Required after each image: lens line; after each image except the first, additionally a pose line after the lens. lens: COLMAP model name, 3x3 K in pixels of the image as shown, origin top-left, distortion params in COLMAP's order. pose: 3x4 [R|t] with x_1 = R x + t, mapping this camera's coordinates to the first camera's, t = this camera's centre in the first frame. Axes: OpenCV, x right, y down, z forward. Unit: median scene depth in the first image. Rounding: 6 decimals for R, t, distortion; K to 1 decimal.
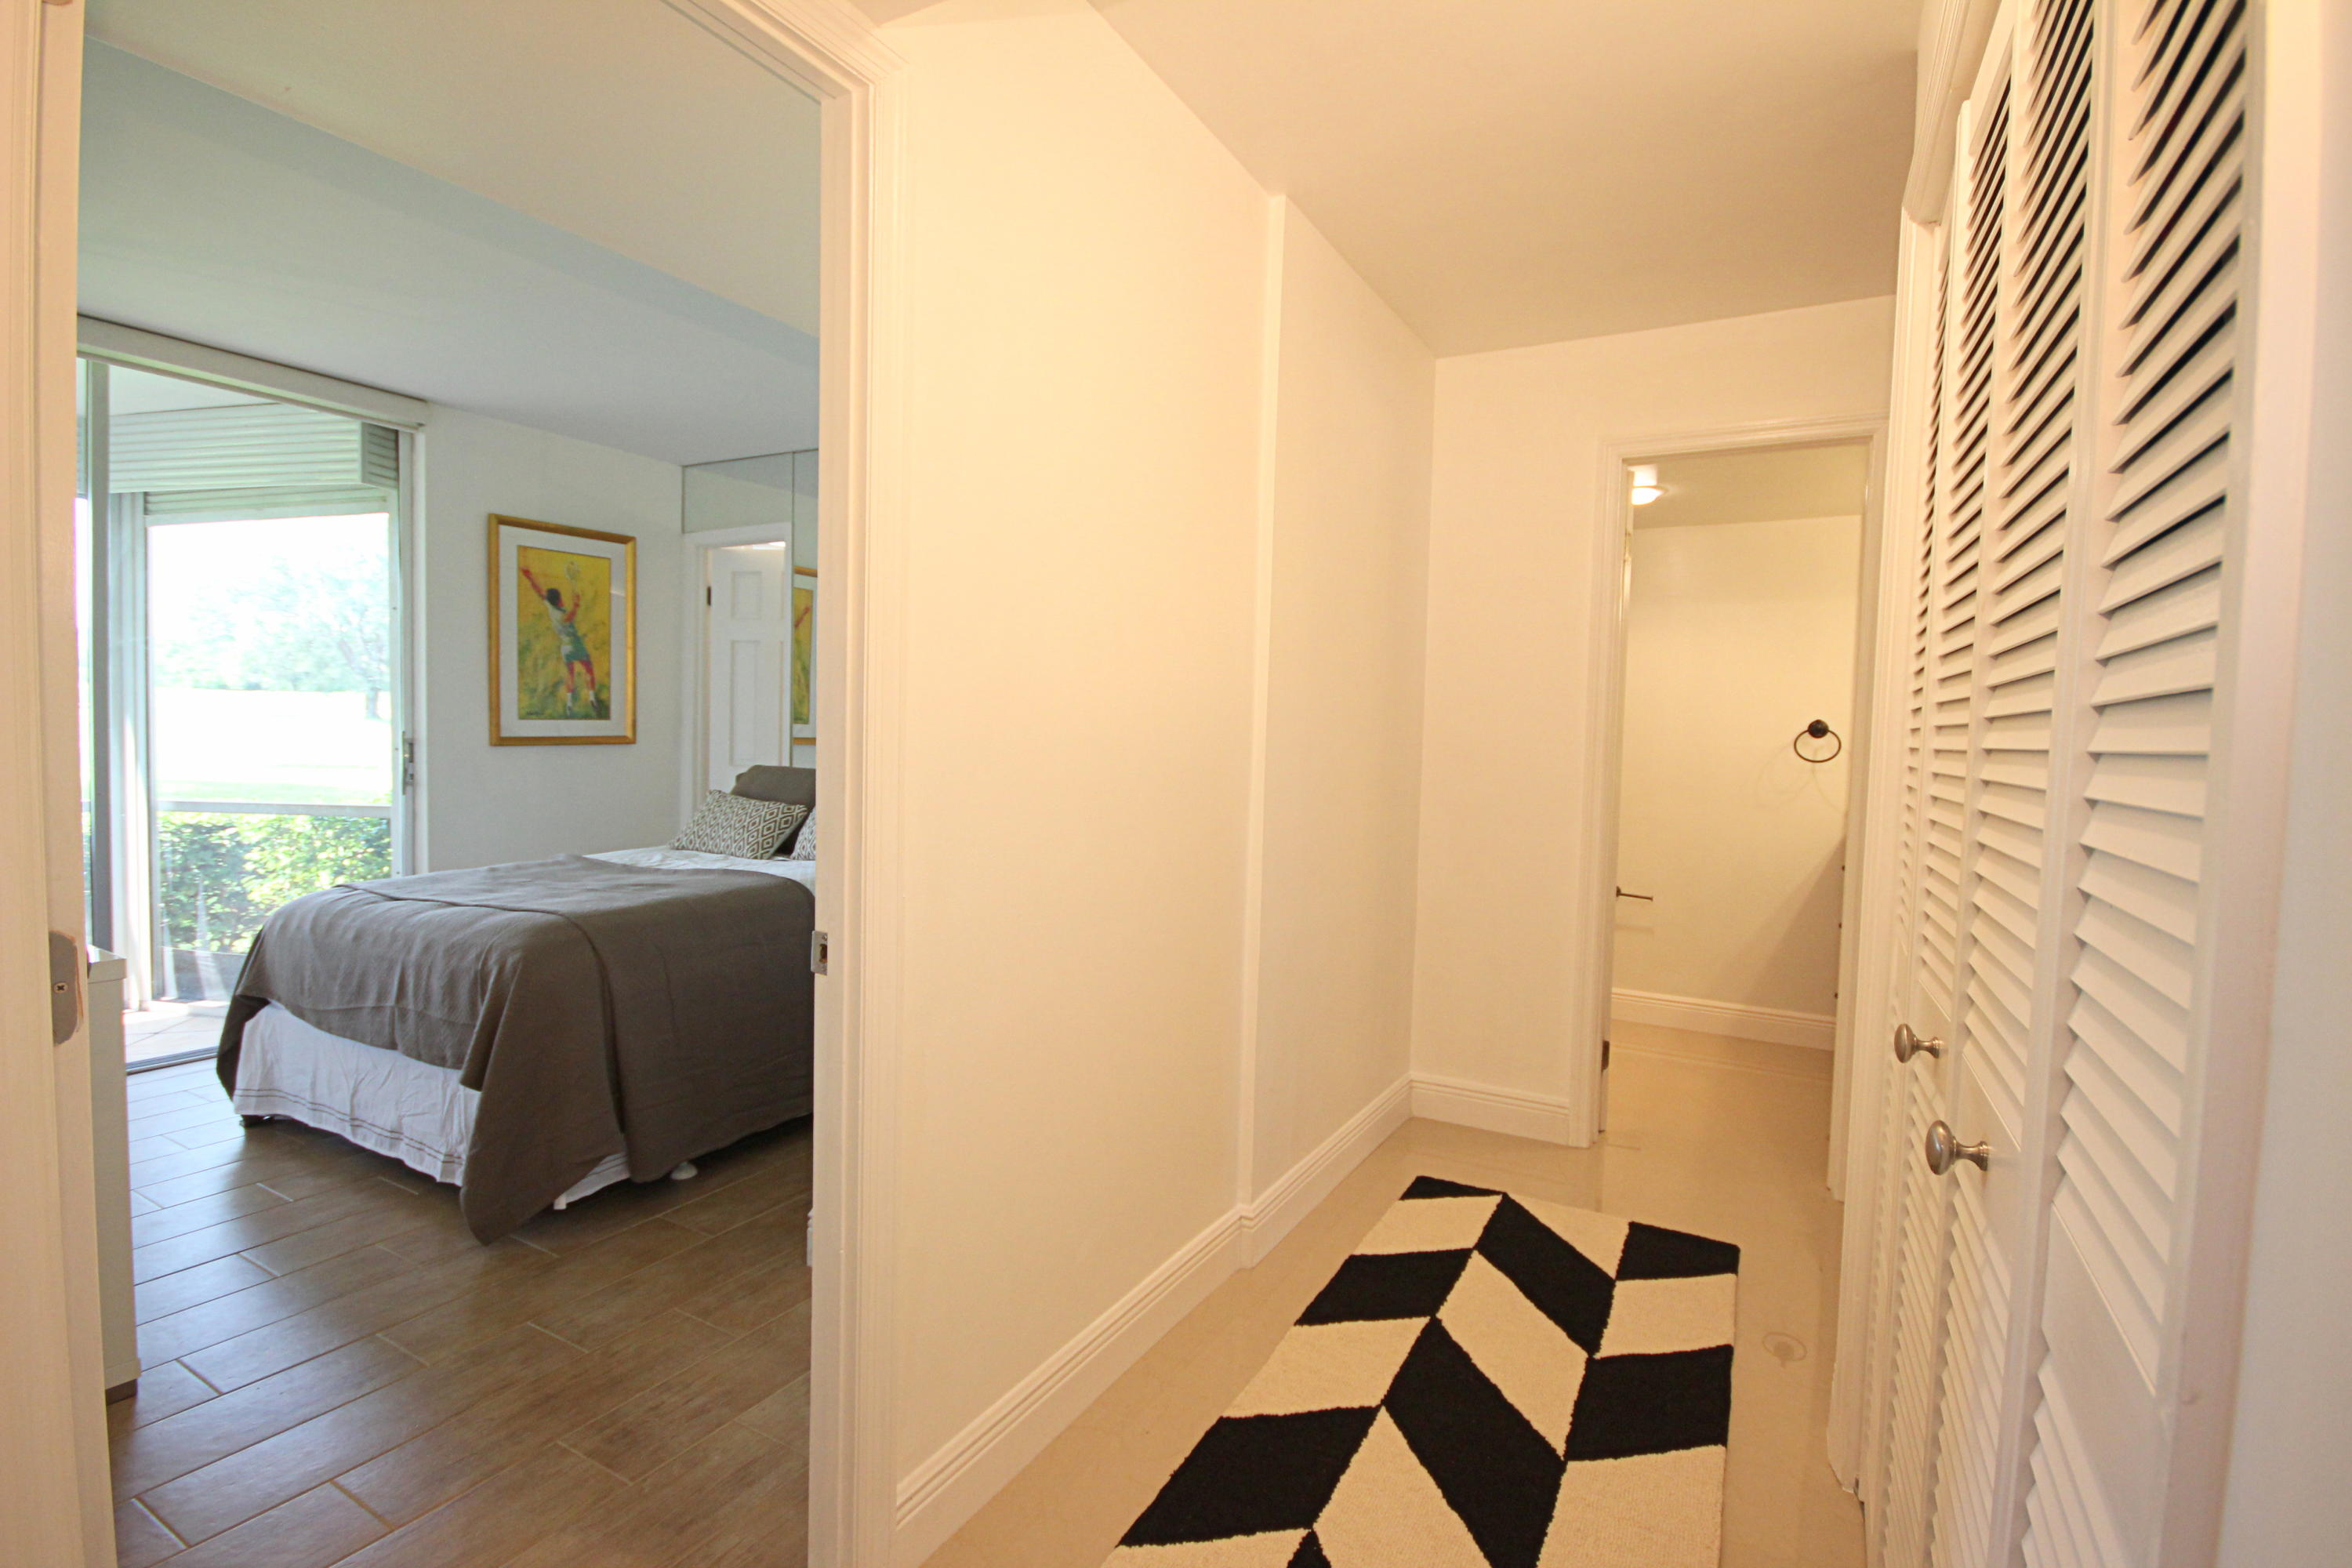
lens RADIAL K [[1099.9, 0, 1200.4], [0, 1099.9, 779.2], [0, 0, 1]] dist [0.026188, -0.021202]
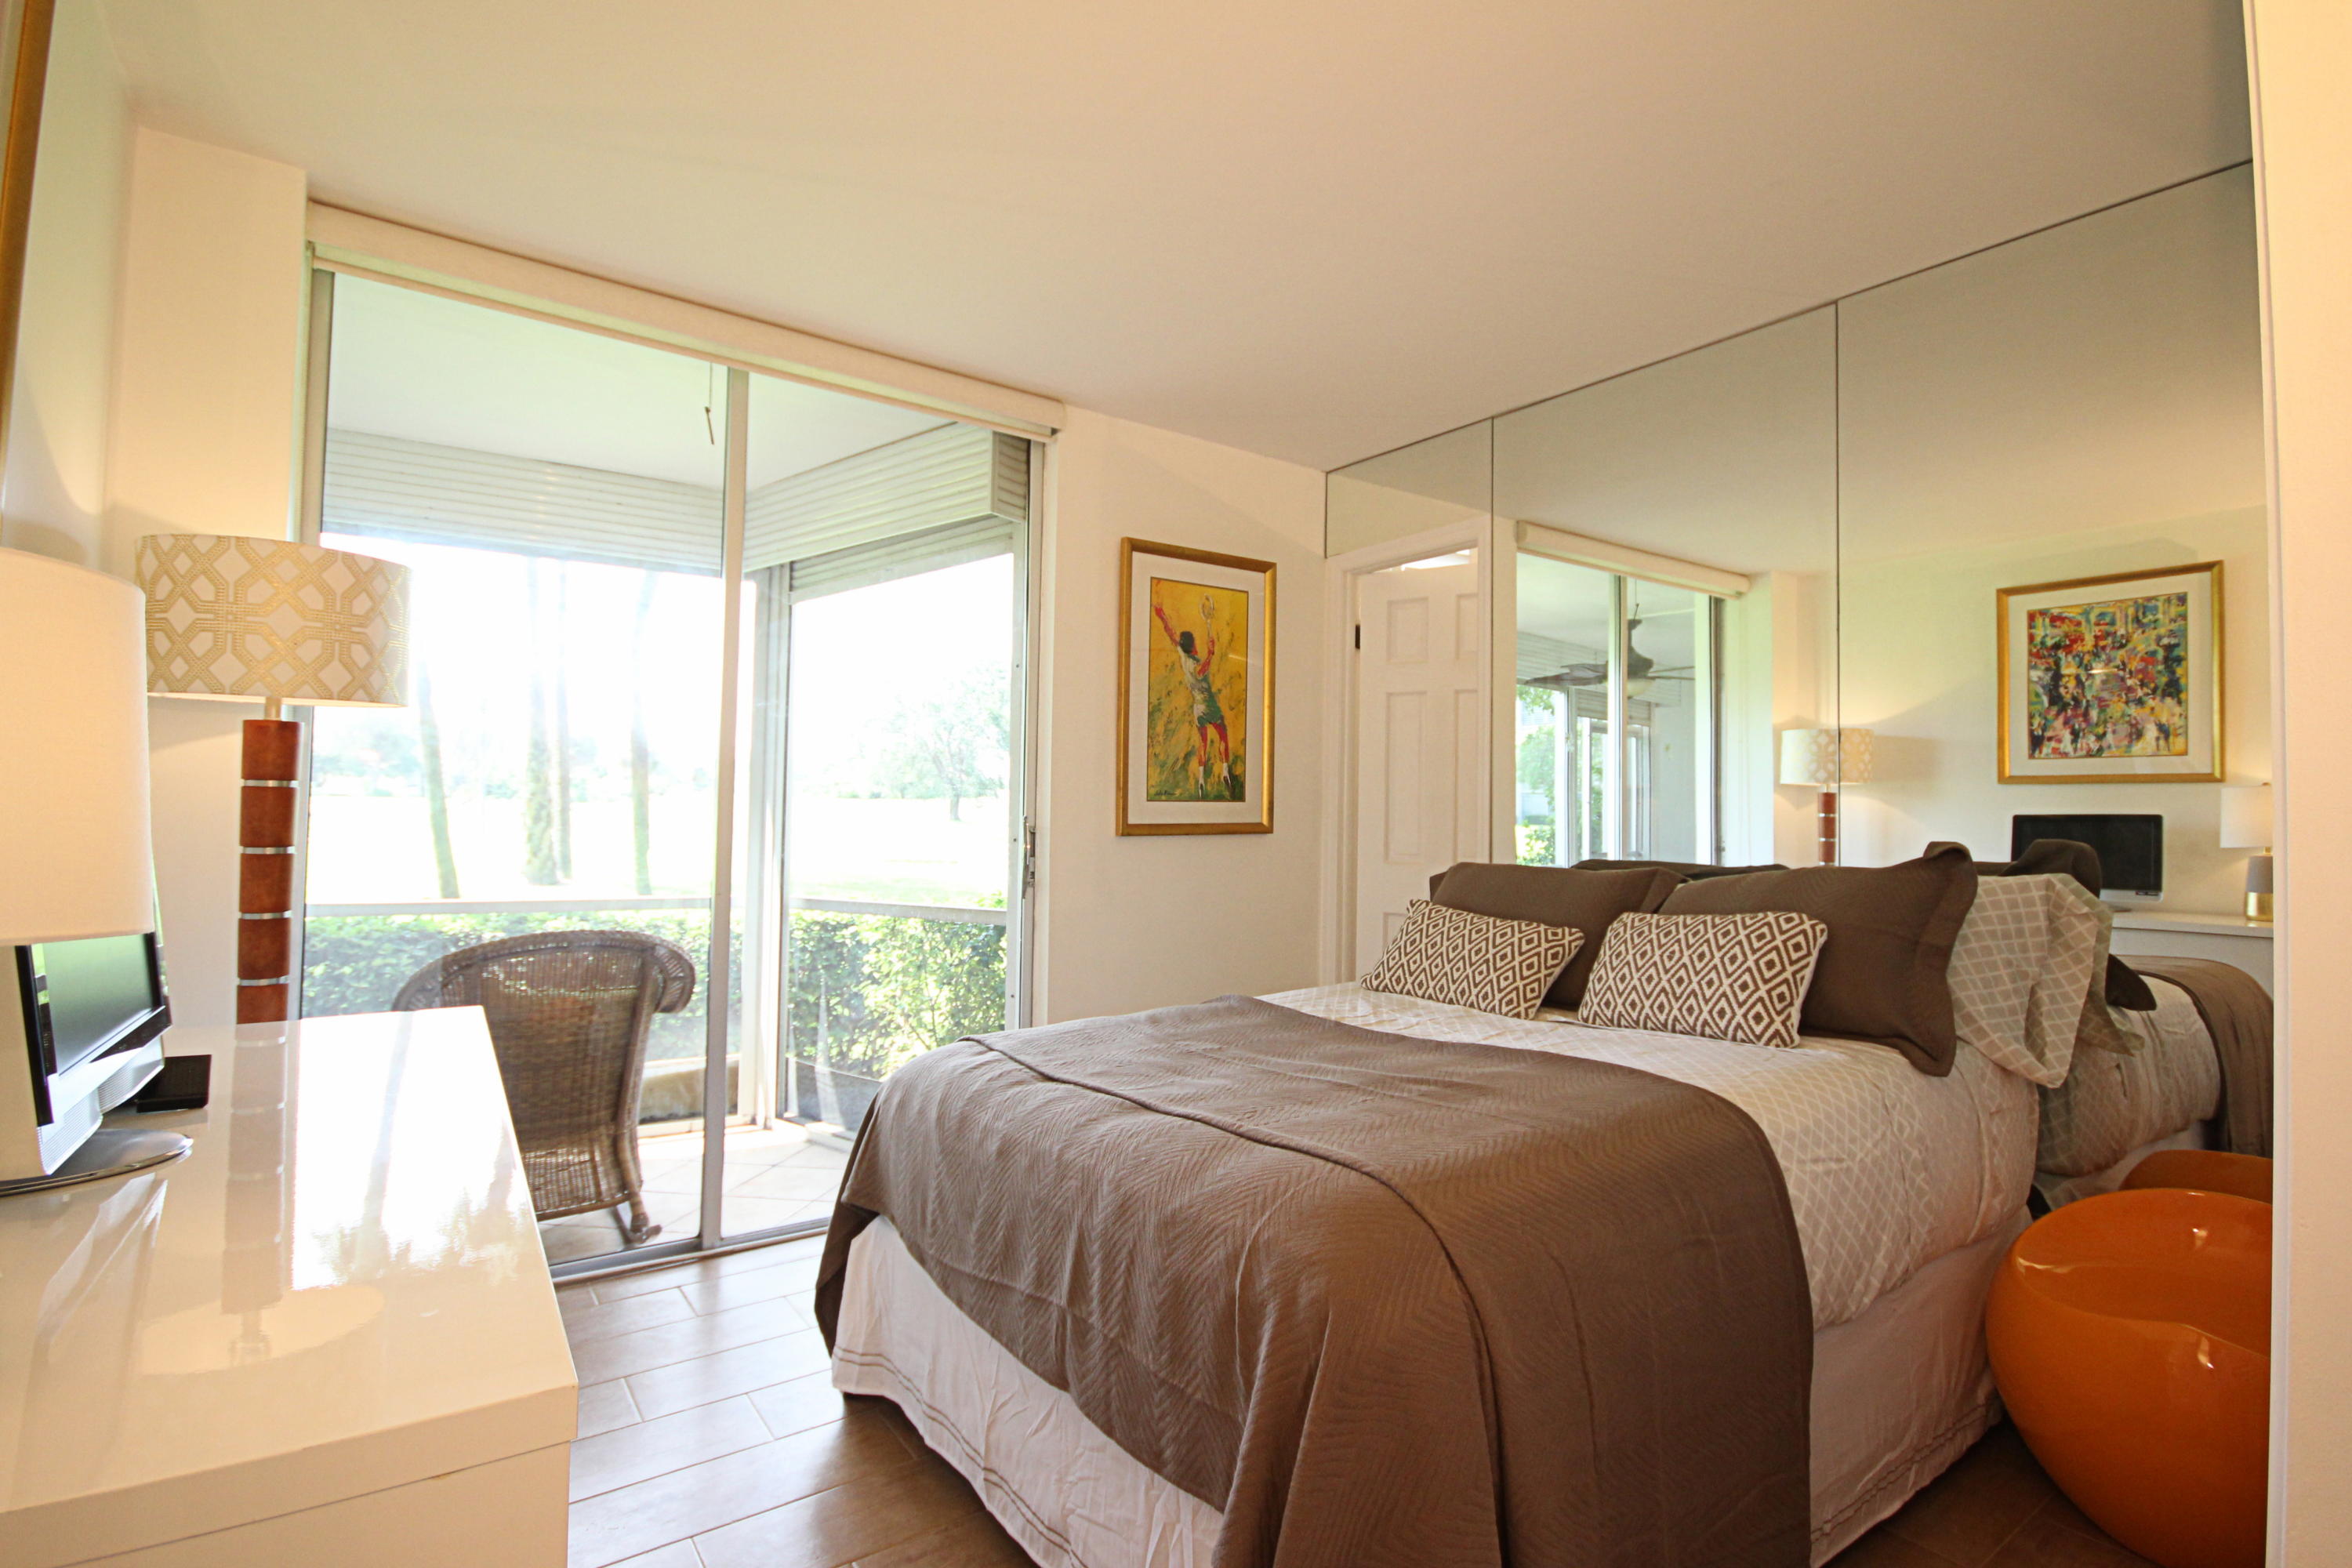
lens RADIAL K [[1138.1, 0, 1176.0], [0, 1138.1, 784.0], [0, 0, 1]] dist [-0.003279, -0.000829]
pose [[0.901465, -0.022900, -0.432246, -0.316649], [-0.012987, 0.996719, -0.079891, -0.004077], [0.432657, 0.077632, 0.898210, 0.370136]]
